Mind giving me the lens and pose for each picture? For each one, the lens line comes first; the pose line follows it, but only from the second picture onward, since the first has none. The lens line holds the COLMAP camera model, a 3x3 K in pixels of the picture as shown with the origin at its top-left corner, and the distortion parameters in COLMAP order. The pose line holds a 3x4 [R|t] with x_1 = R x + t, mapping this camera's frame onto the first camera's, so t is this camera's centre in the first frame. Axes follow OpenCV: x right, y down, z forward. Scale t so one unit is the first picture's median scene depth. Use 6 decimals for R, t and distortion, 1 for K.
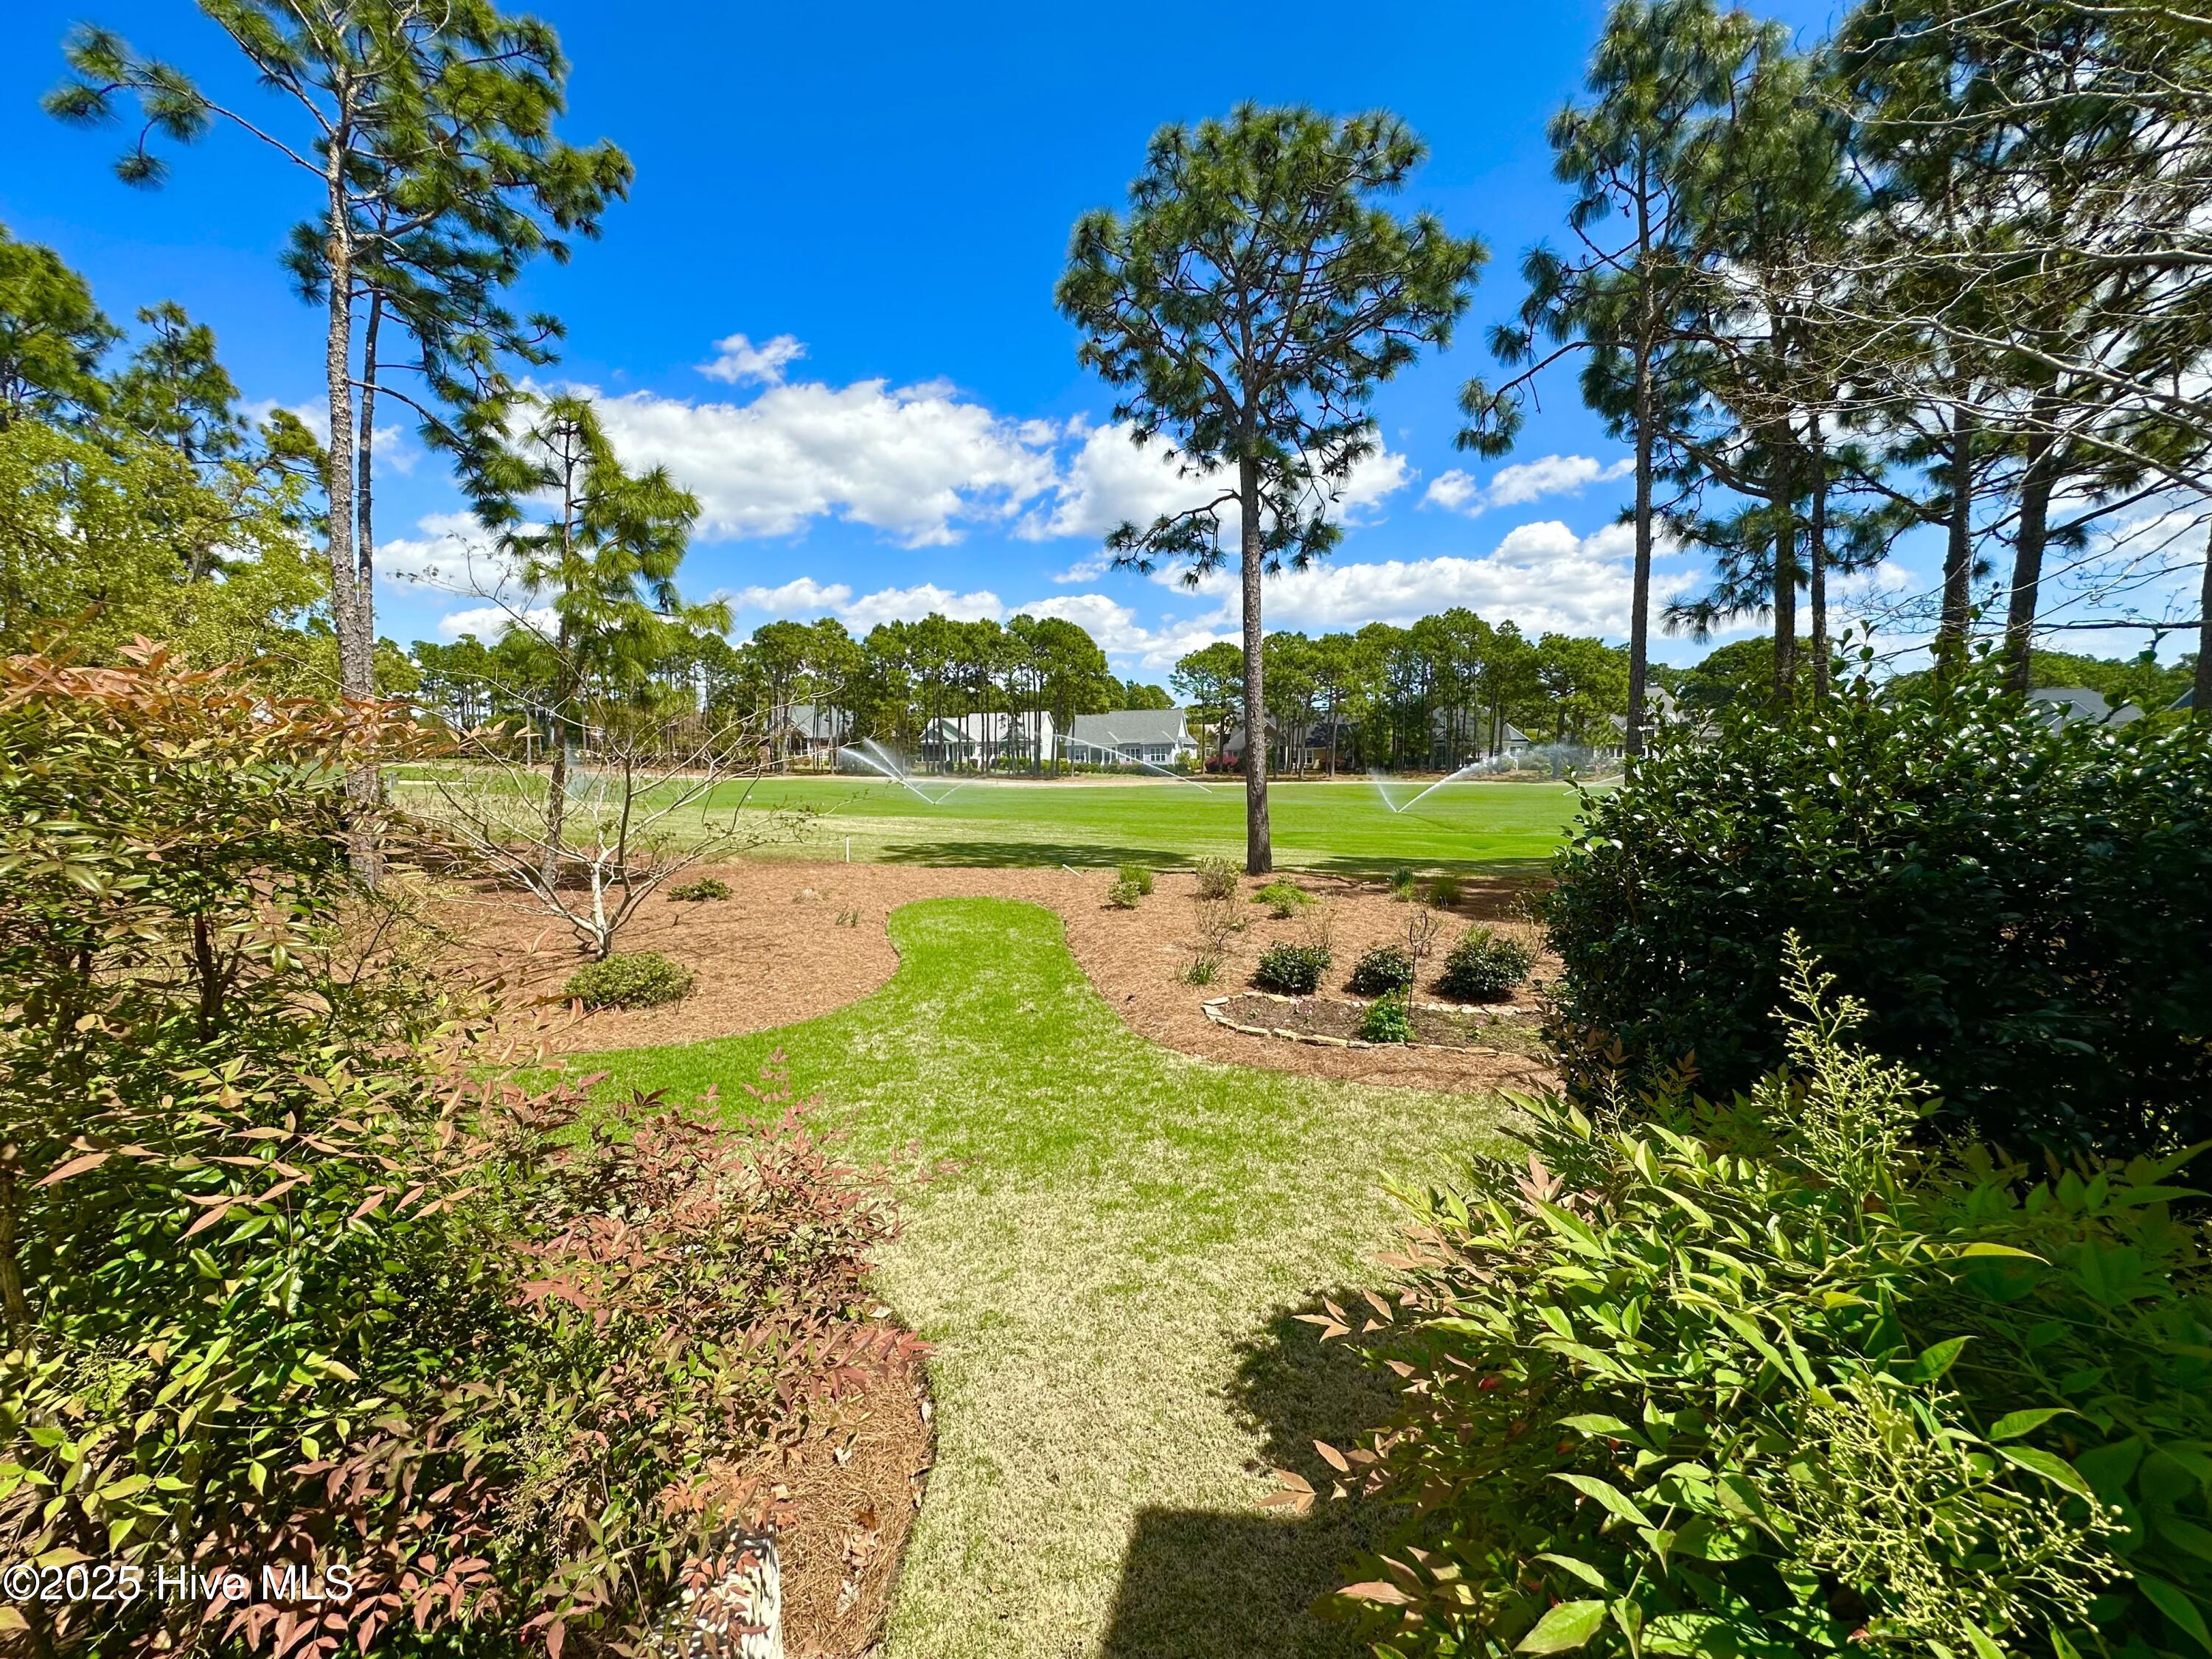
lens RADIAL K [[894.5, 0, 1123.6], [0, 894.5, 831.5], [0, 0, 1]] dist [-0.001796, -0.001285]
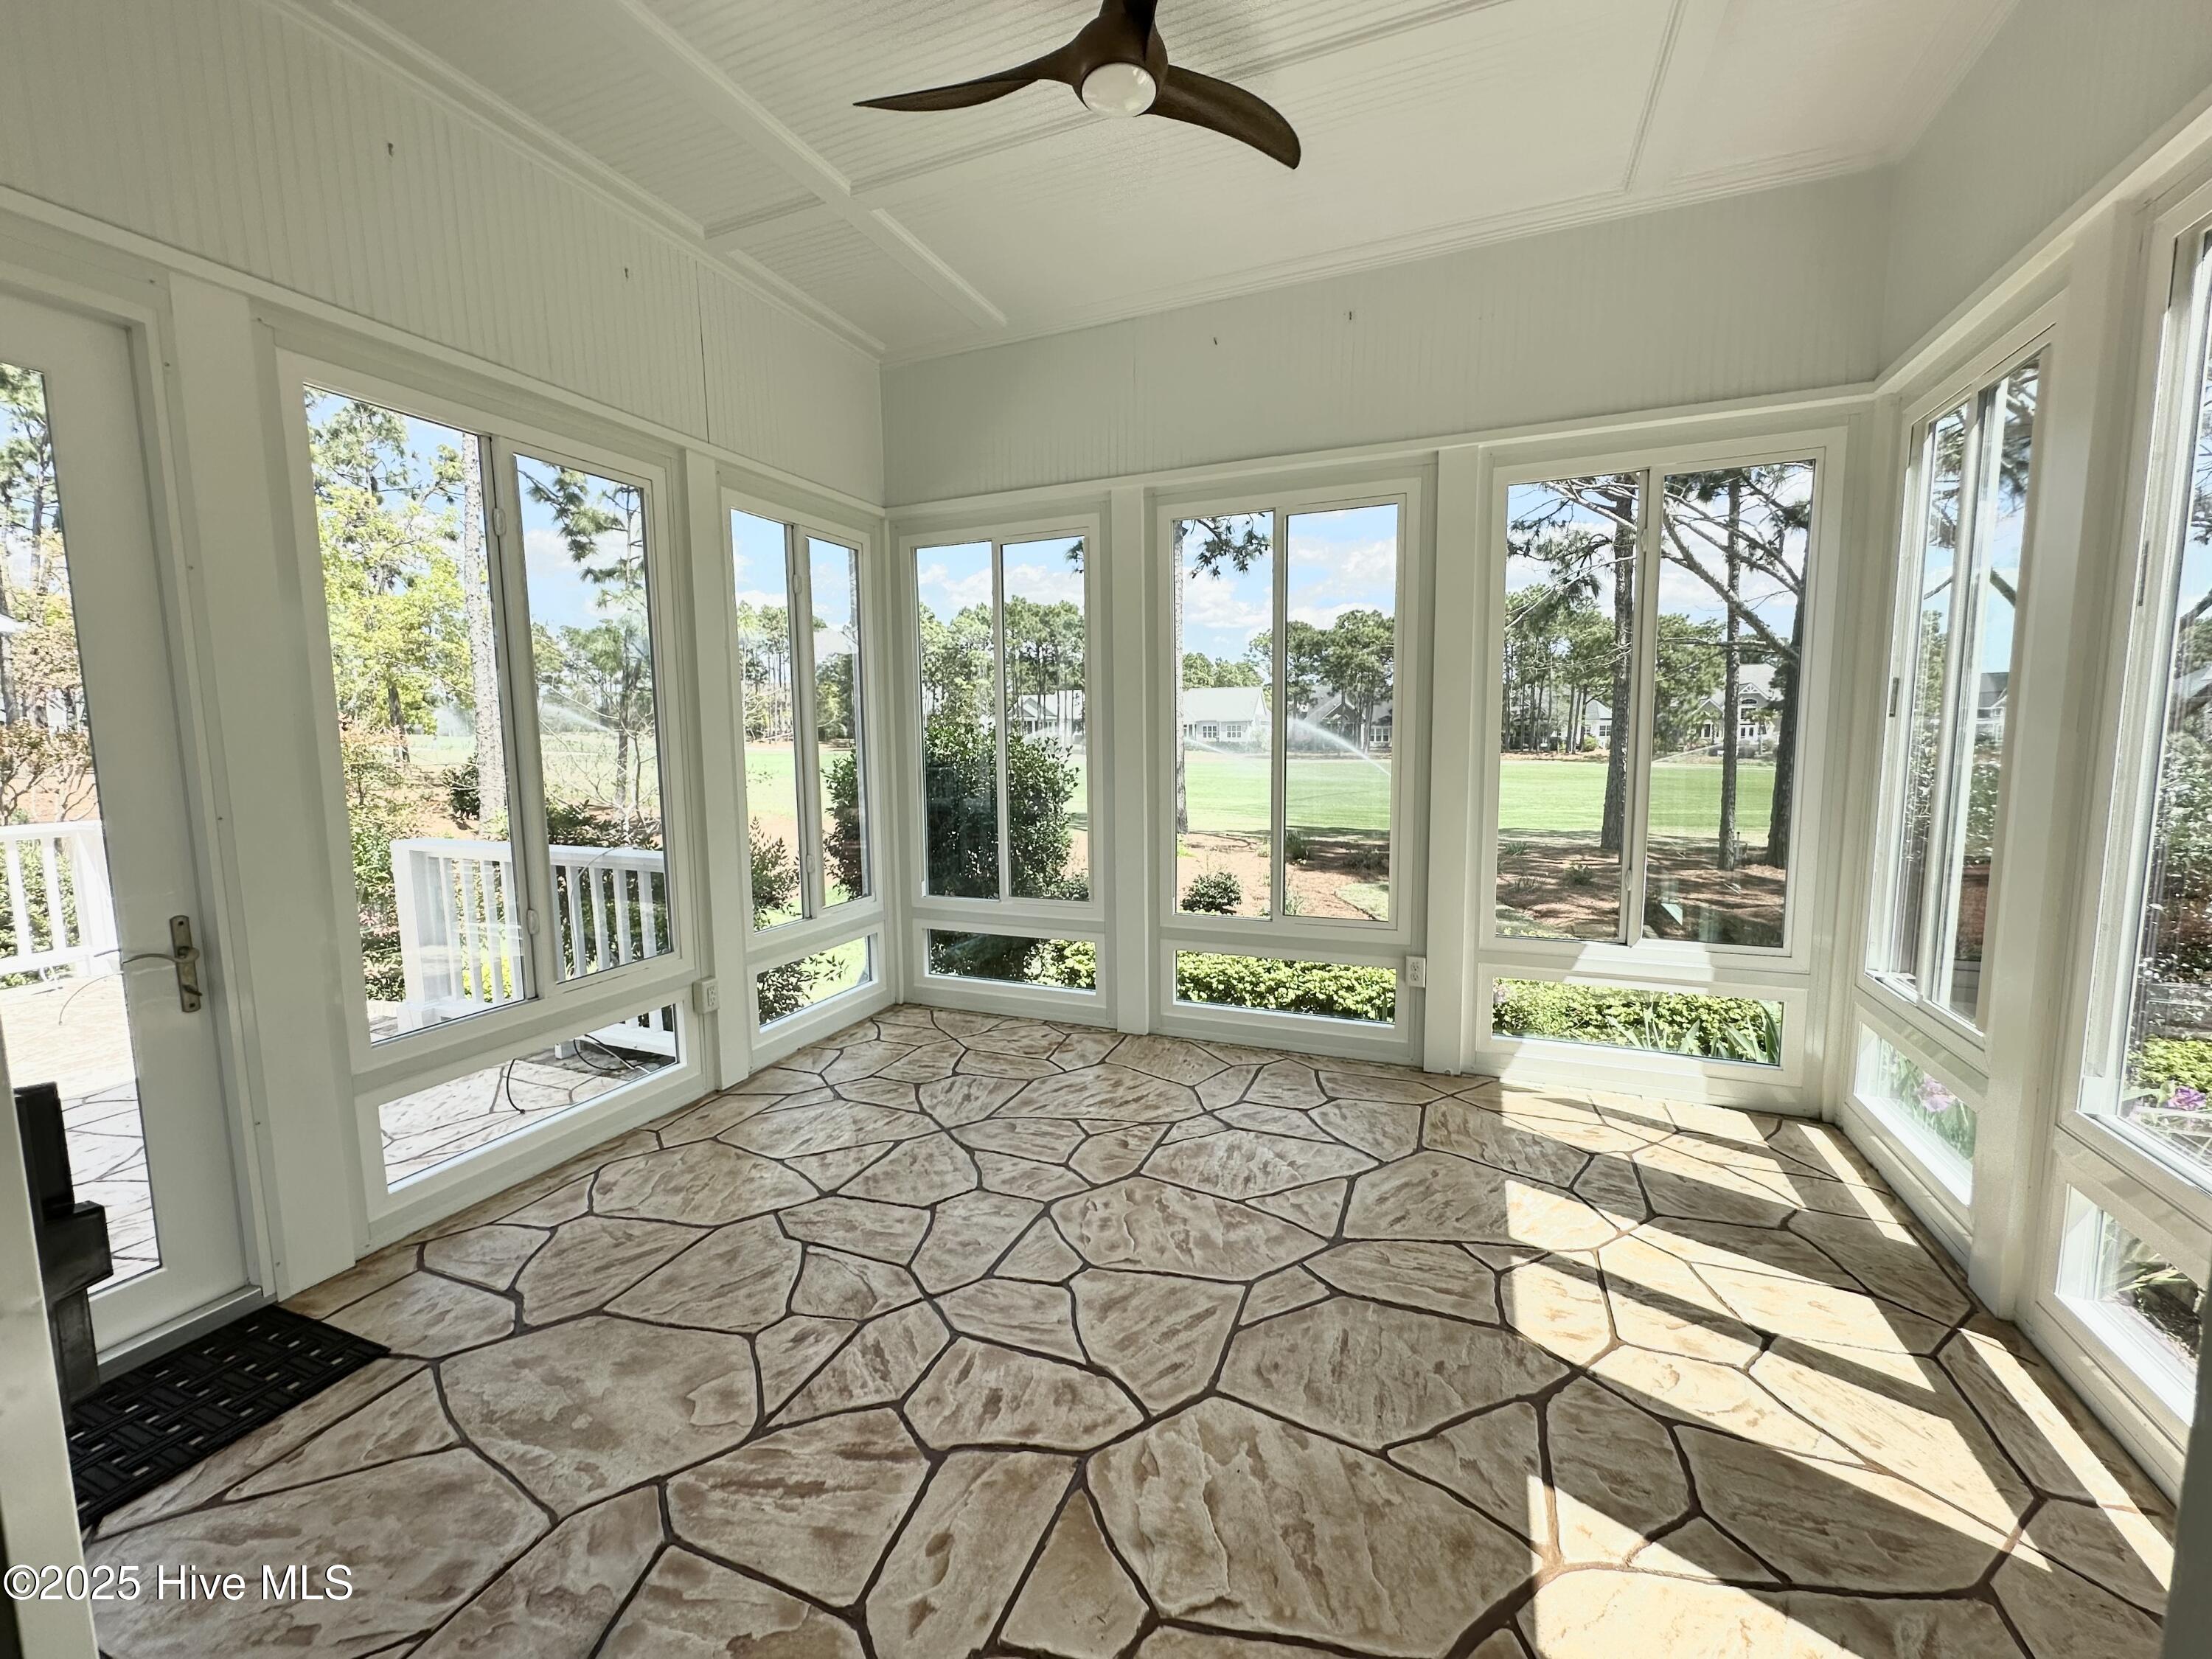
lens RADIAL K [[894.5, 0, 1115.3], [0, 894.5, 830.1], [0, 0, 1]] dist [-0.001796, -0.001285]
pose [[0.992395, 0.019741, -0.121505, 0.209874], [-0.016648, 0.999512, 0.026418, 0.005910], [0.121967, -0.024195, 0.992239, -0.187413]]
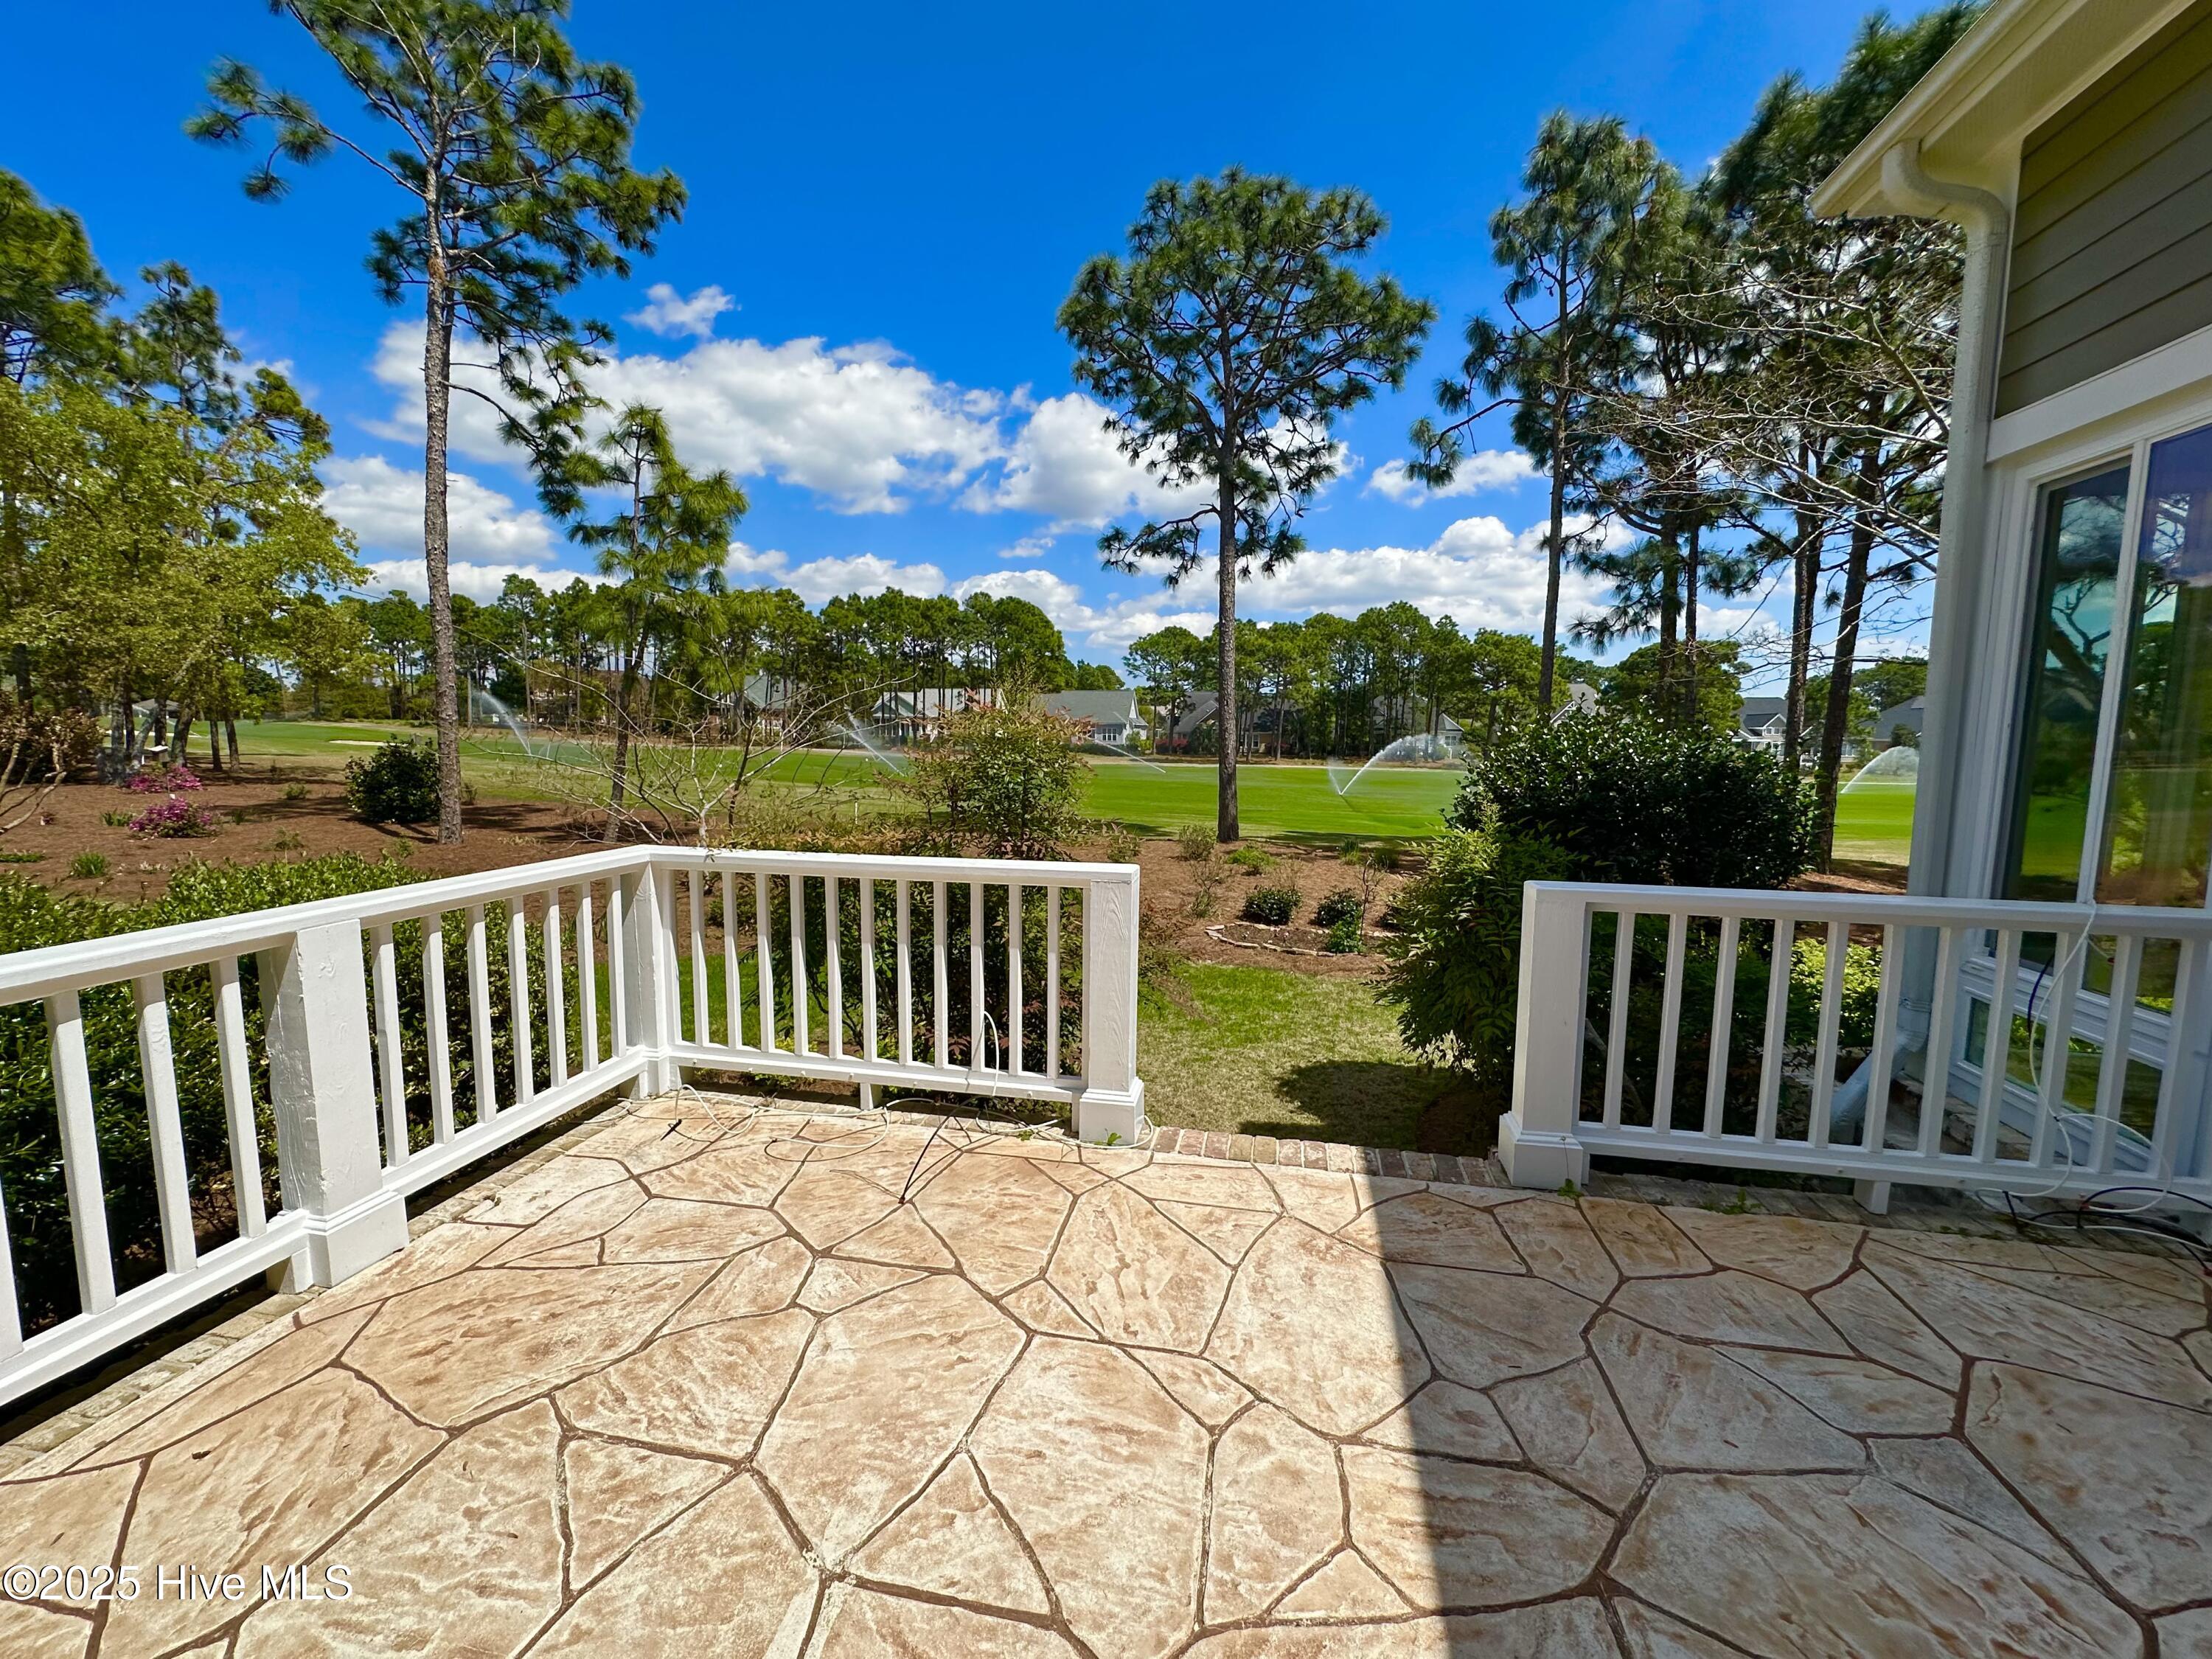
lens RADIAL K [[894.5, 0, 1123.7], [0, 894.5, 833.2], [0, 0, 1]] dist [-0.001796, -0.001285]
pose [[0.997633, 0.019657, 0.065899, -0.060082], [-0.021270, 0.999489, 0.023875, 0.012296], [-0.065396, -0.025220, 0.997541, -0.146009]]
